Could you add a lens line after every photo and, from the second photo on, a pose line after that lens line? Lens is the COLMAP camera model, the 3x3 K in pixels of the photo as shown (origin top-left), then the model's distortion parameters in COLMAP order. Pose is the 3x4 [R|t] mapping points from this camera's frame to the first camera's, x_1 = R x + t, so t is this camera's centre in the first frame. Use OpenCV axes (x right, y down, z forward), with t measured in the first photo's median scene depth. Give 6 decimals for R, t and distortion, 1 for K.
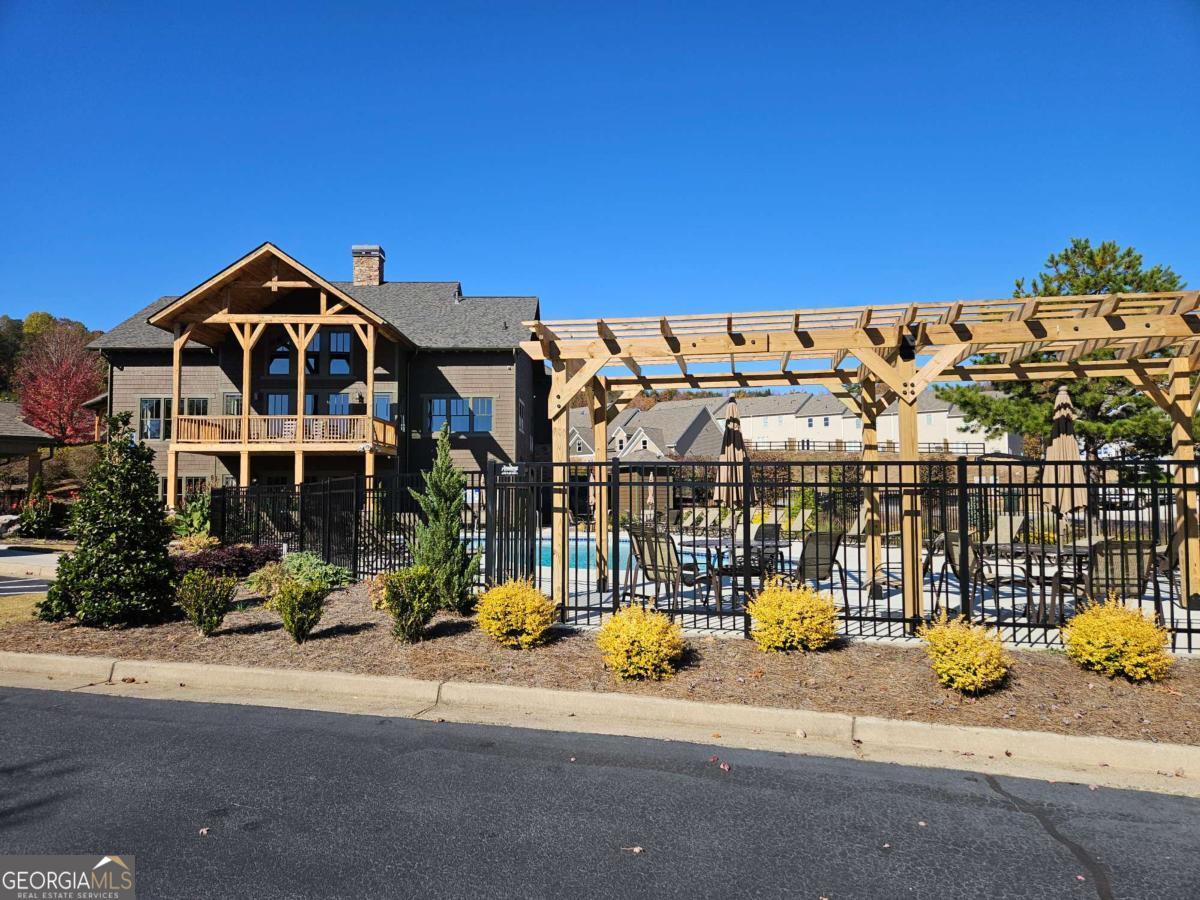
lens RADIAL K [[795.8, 0, 601.1], [0, 795.8, 461.2], [0, 0, 1]] dist [0.082262, -0.067110]
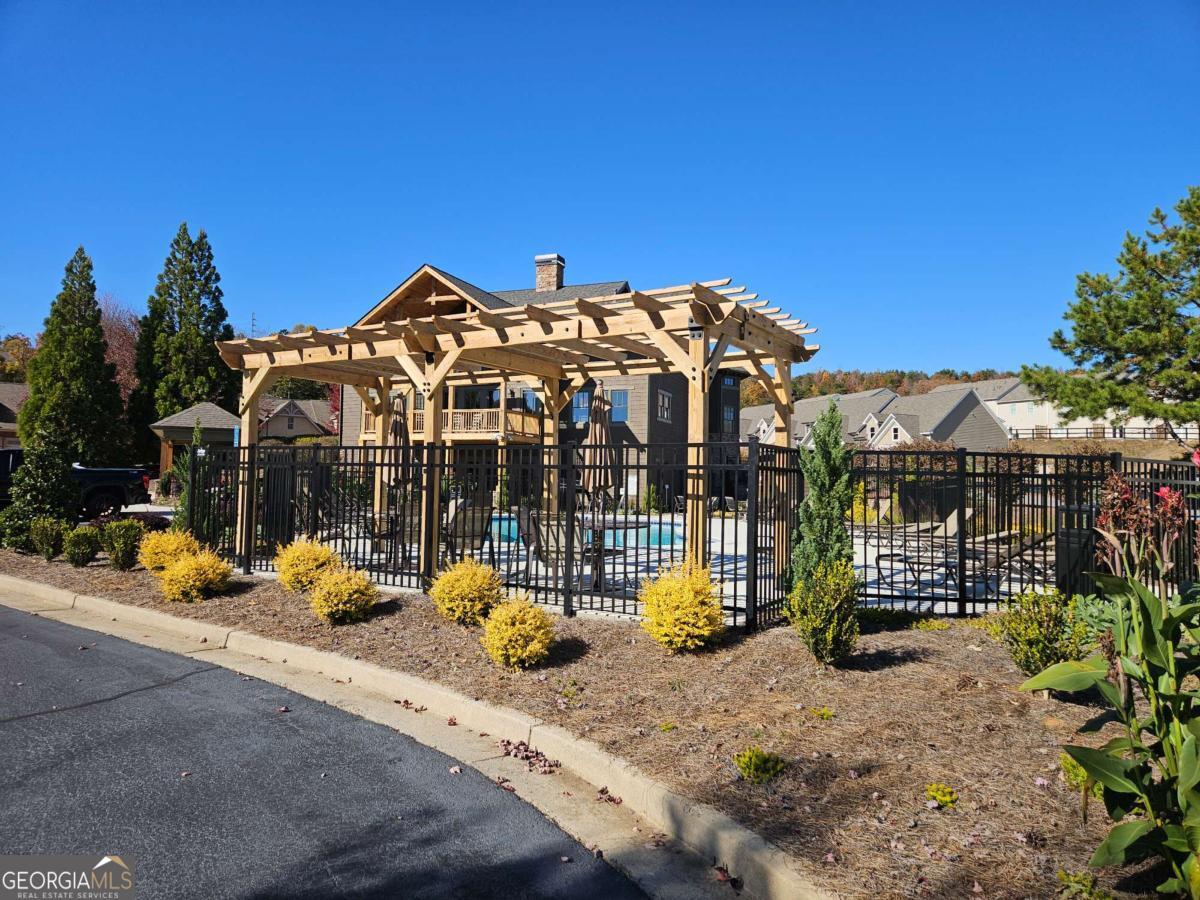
lens RADIAL K [[795.8, 0, 595.4], [0, 795.8, 448.0], [0, 0, 1]] dist [0.082262, -0.067110]
pose [[0.933815, 0.001514, -0.357754, 0.237048], [-0.002352, 0.999995, -0.001908, 0.001076], [0.357749, 0.002623, 0.933814, -0.011409]]
